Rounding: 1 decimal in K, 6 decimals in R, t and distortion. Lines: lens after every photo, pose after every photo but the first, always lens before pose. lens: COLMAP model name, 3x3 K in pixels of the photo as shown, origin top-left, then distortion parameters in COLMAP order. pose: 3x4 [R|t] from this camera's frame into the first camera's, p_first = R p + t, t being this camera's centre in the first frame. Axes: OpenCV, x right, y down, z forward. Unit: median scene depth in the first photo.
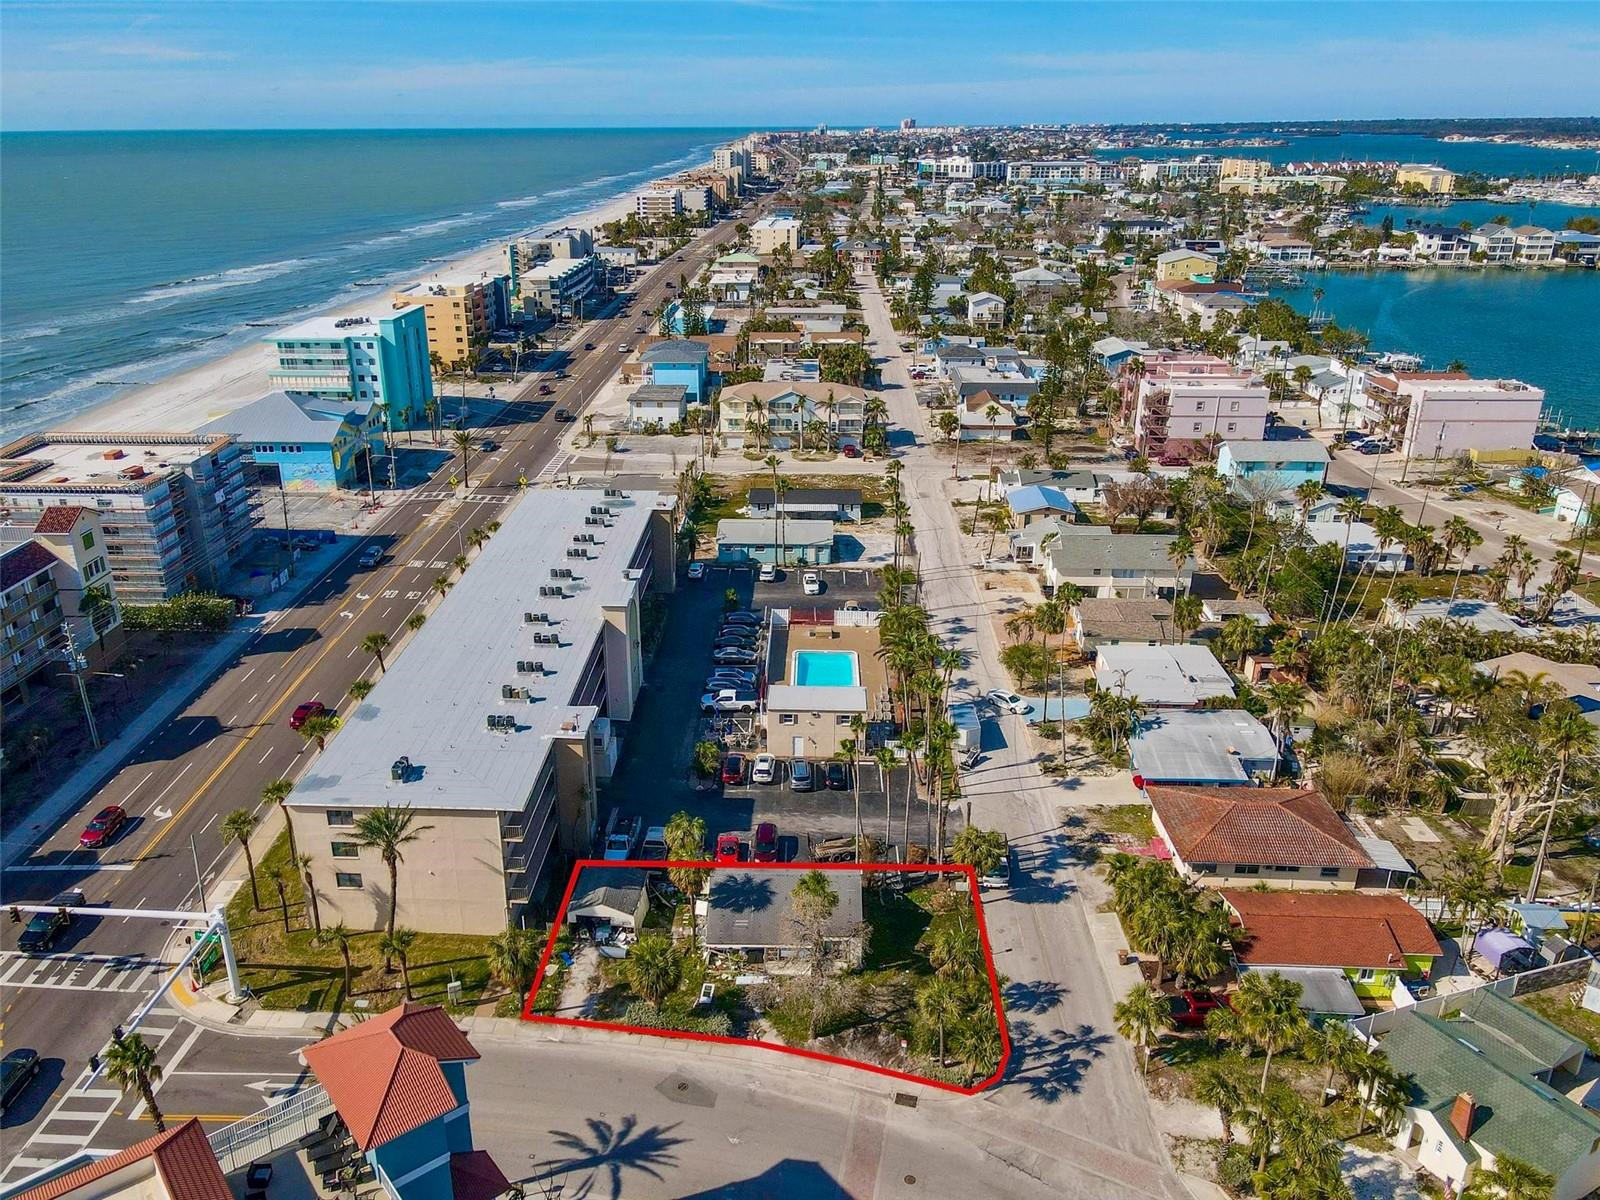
lens RADIAL K [[1219.9, 0, 740.5], [0, 1219.9, 592.8], [0, 0, 1]] dist [0.007427, 0.010970]
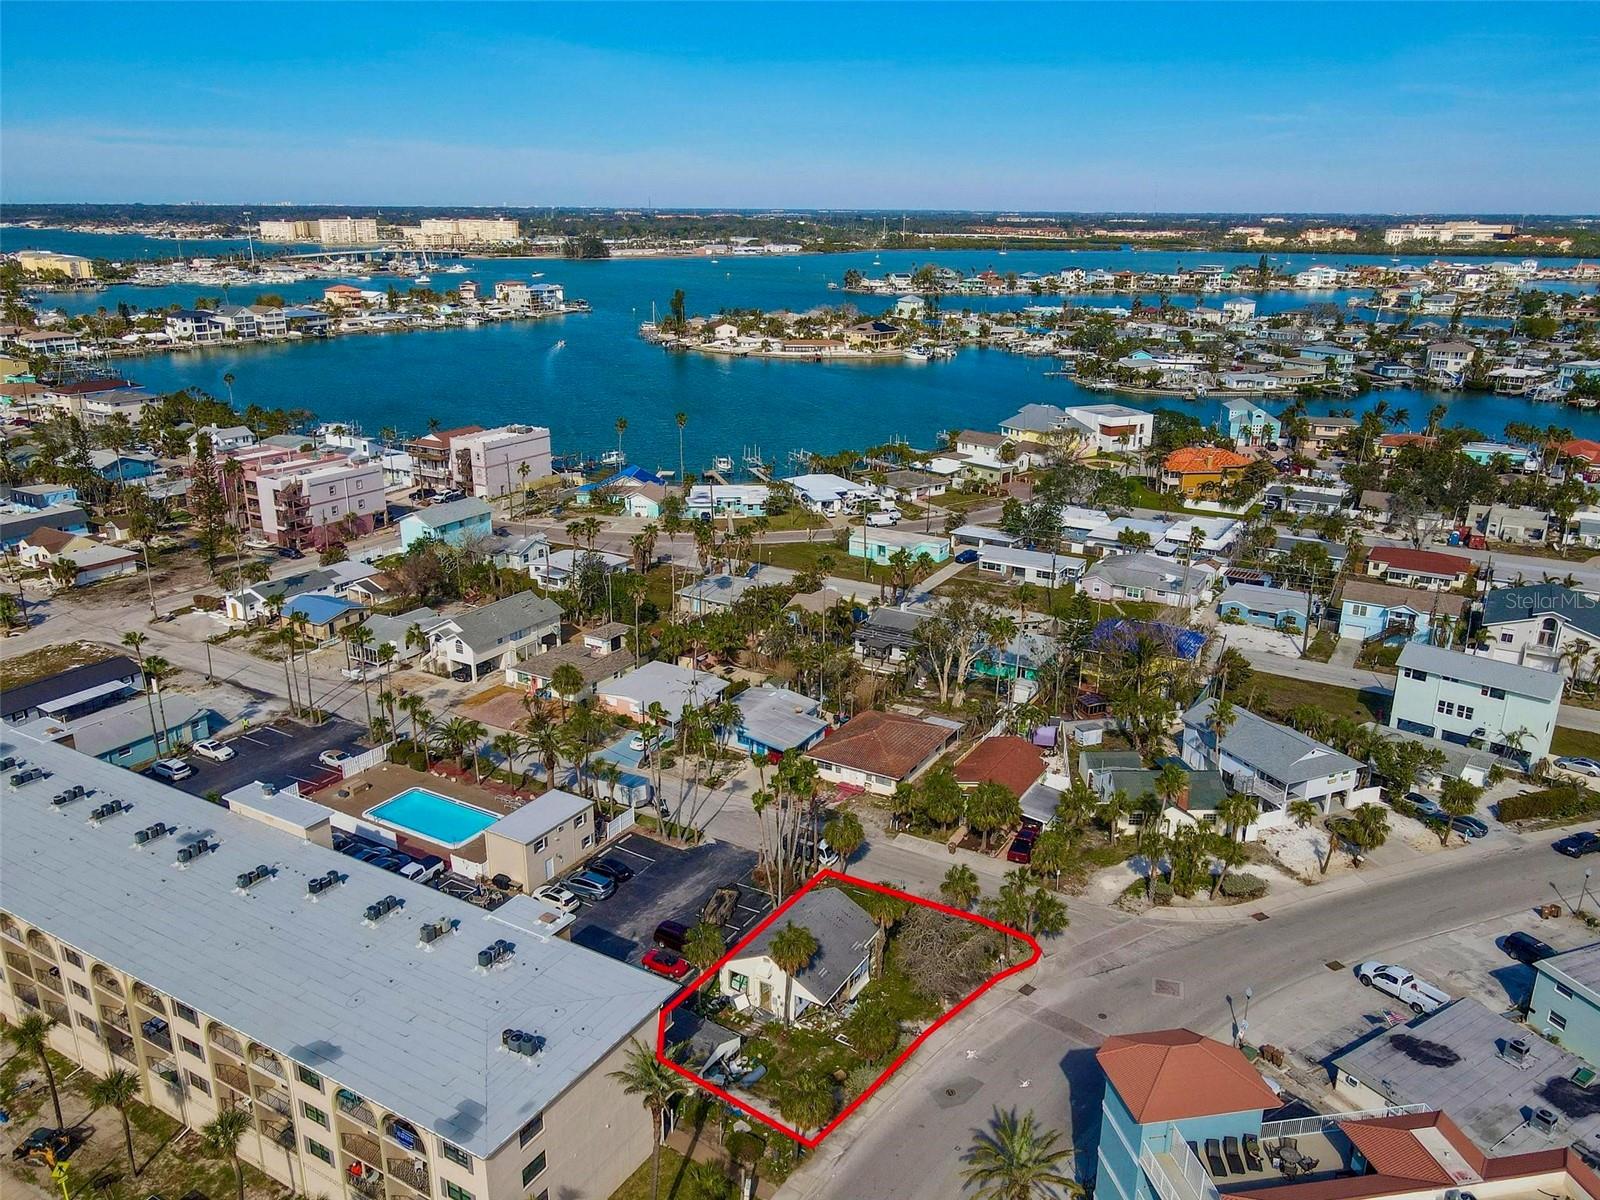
lens RADIAL K [[1218.4, 0, 800.0], [0, 1218.4, 600.0], [0, 0, 1]] dist [0.001373, 0.001424]
pose [[0.454222, -0.262437, 0.851357, -0.611391], [0.308248, 0.942899, 0.126197, -0.131561], [-0.835862, 0.205107, 0.509181, 0.297629]]
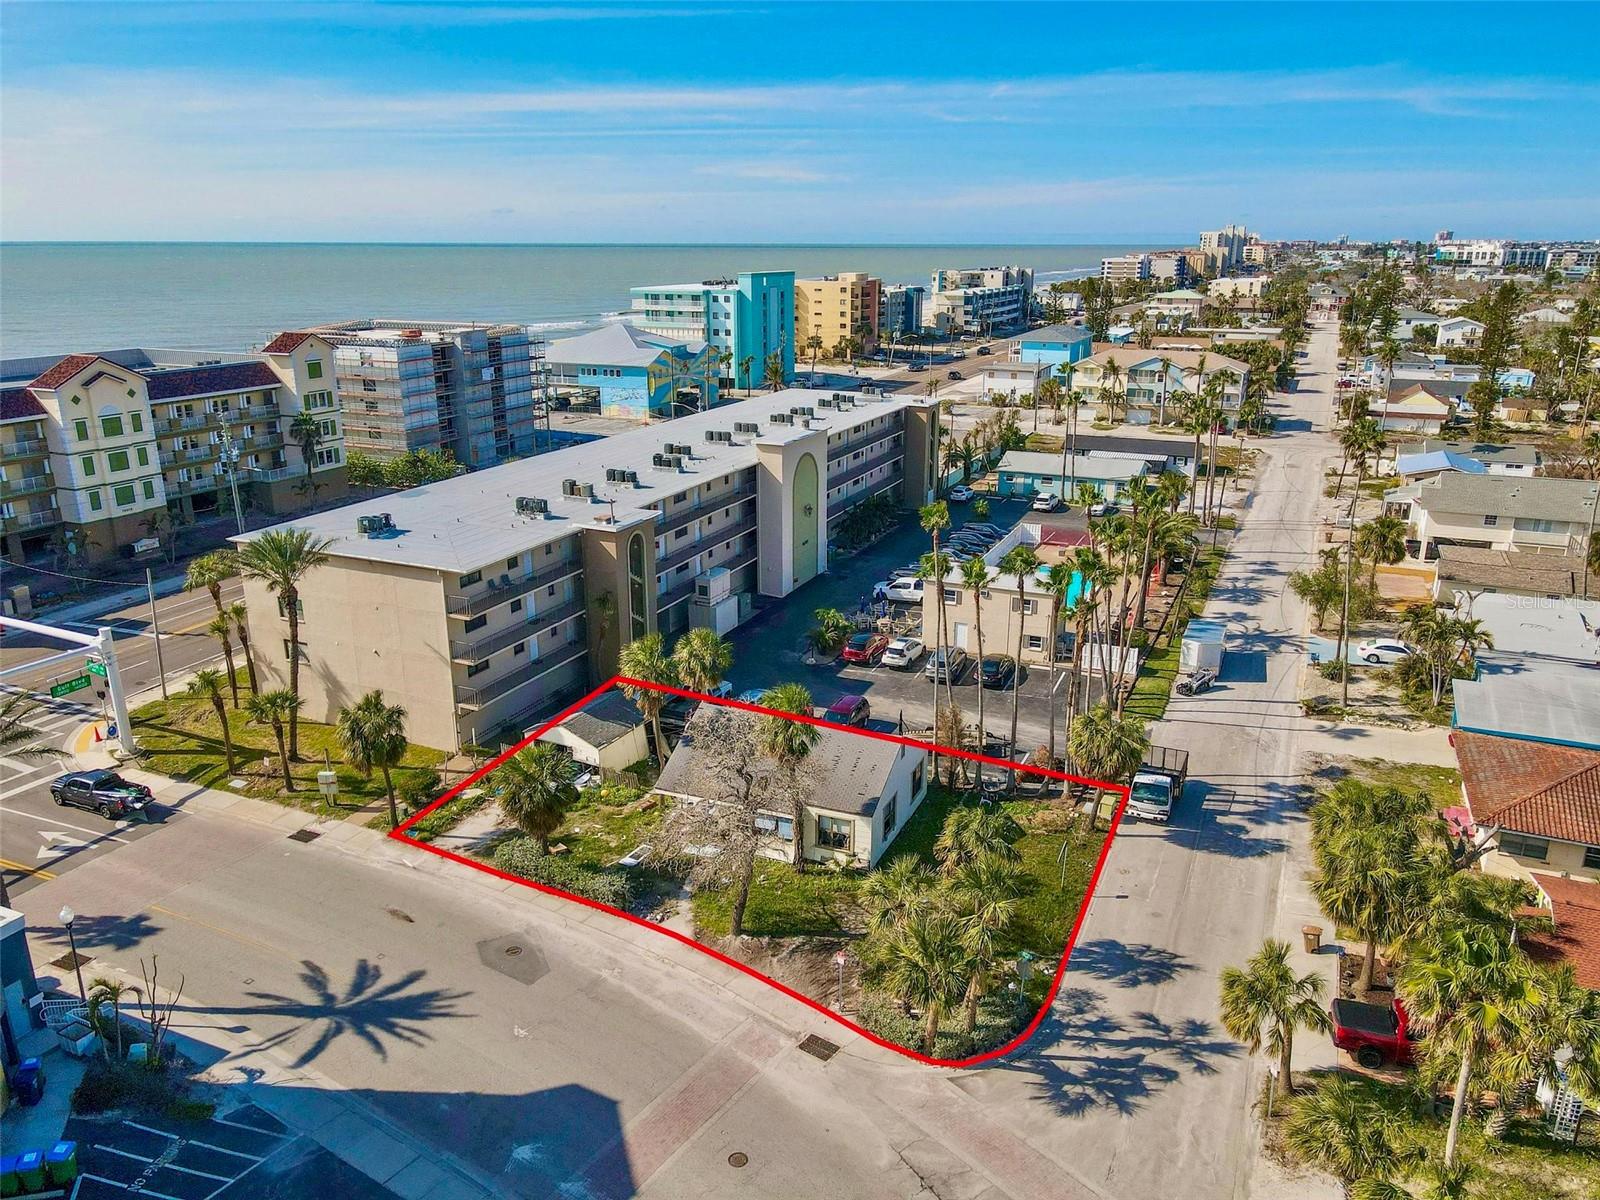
lens RADIAL K [[1169.4, 0, 800.0], [0, 1169.4, 600.0], [0, 0, 1]] dist [0.014258, 0.011936]
pose [[0.937217, 0.114540, -0.329402, 0.184521], [-0.136521, 0.989646, -0.044310, 0.145539], [0.320916, 0.086498, 0.943150, 0.284708]]
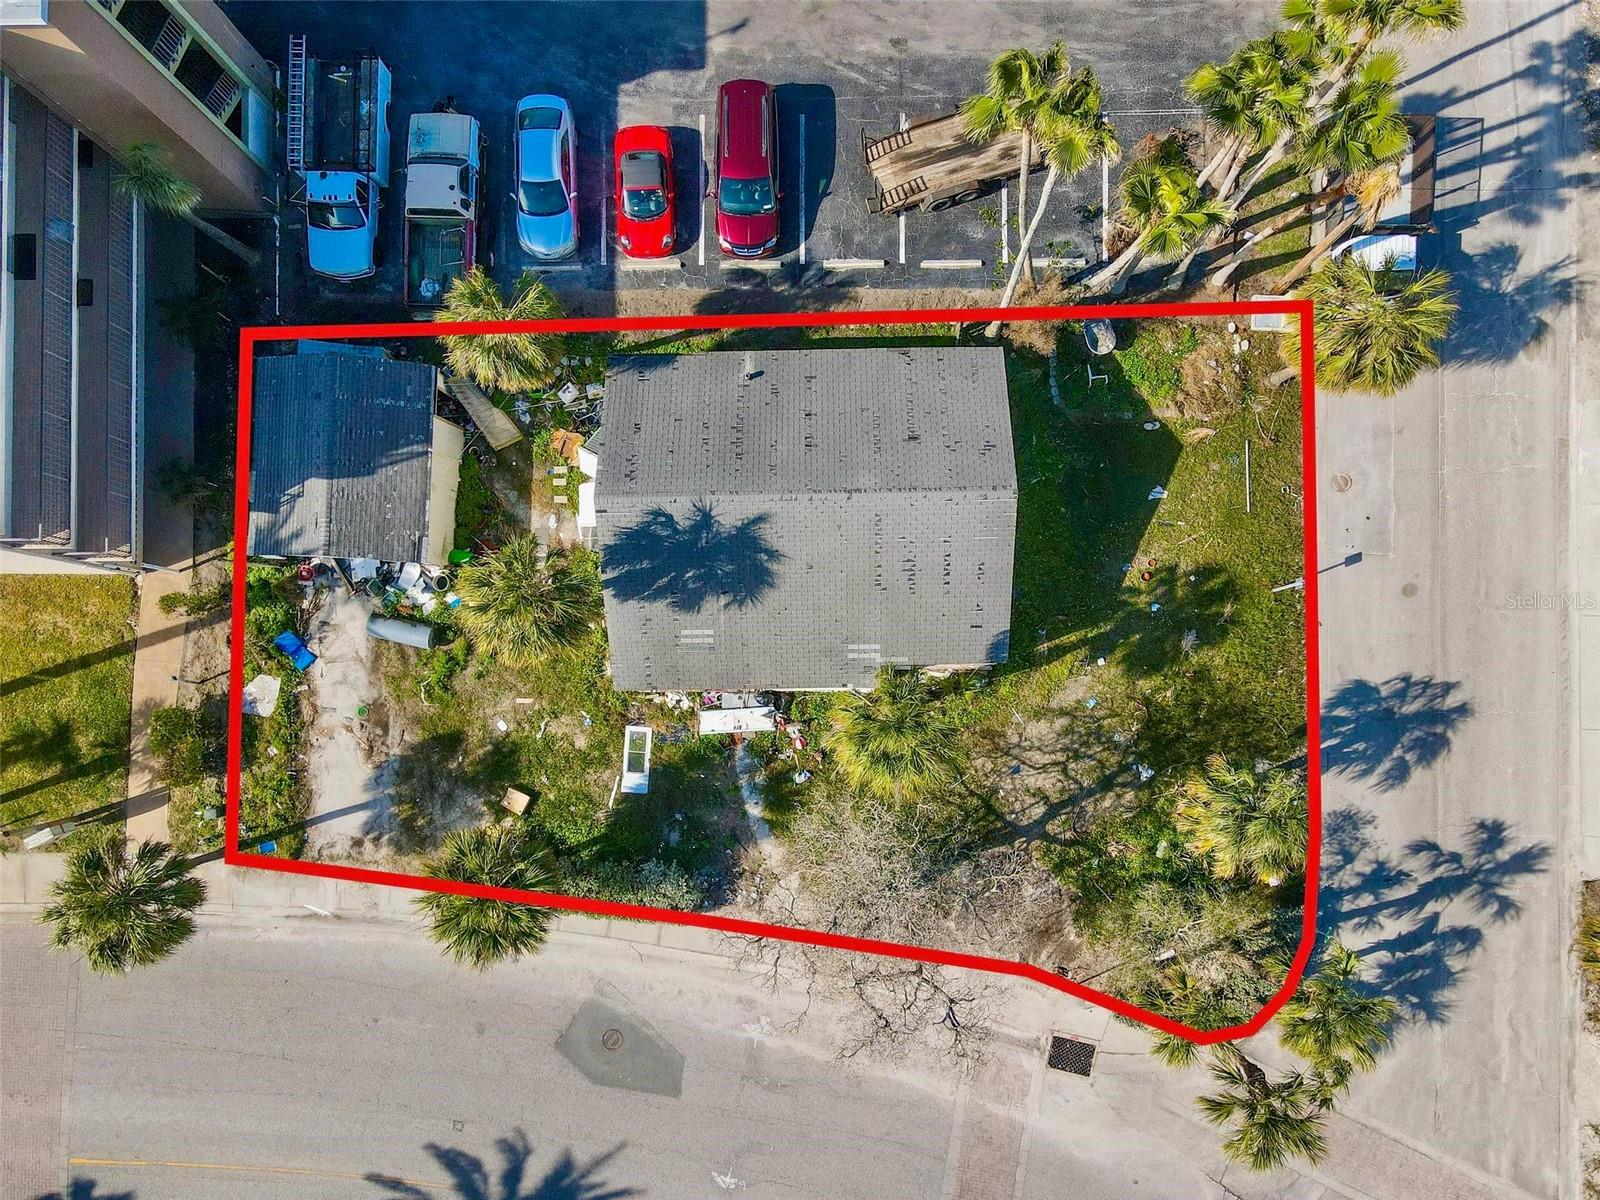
lens RADIAL K [[1169.4, 0, 800.0], [0, 1169.4, 600.0], [0, 0, 1]] dist [0.014258, 0.011936]
pose [[0.998011, -0.062048, -0.011128, 0.027820], [0.033269, 0.368488, 0.929037, -0.057583], [-0.053545, -0.927559, 0.369820, 0.641849]]
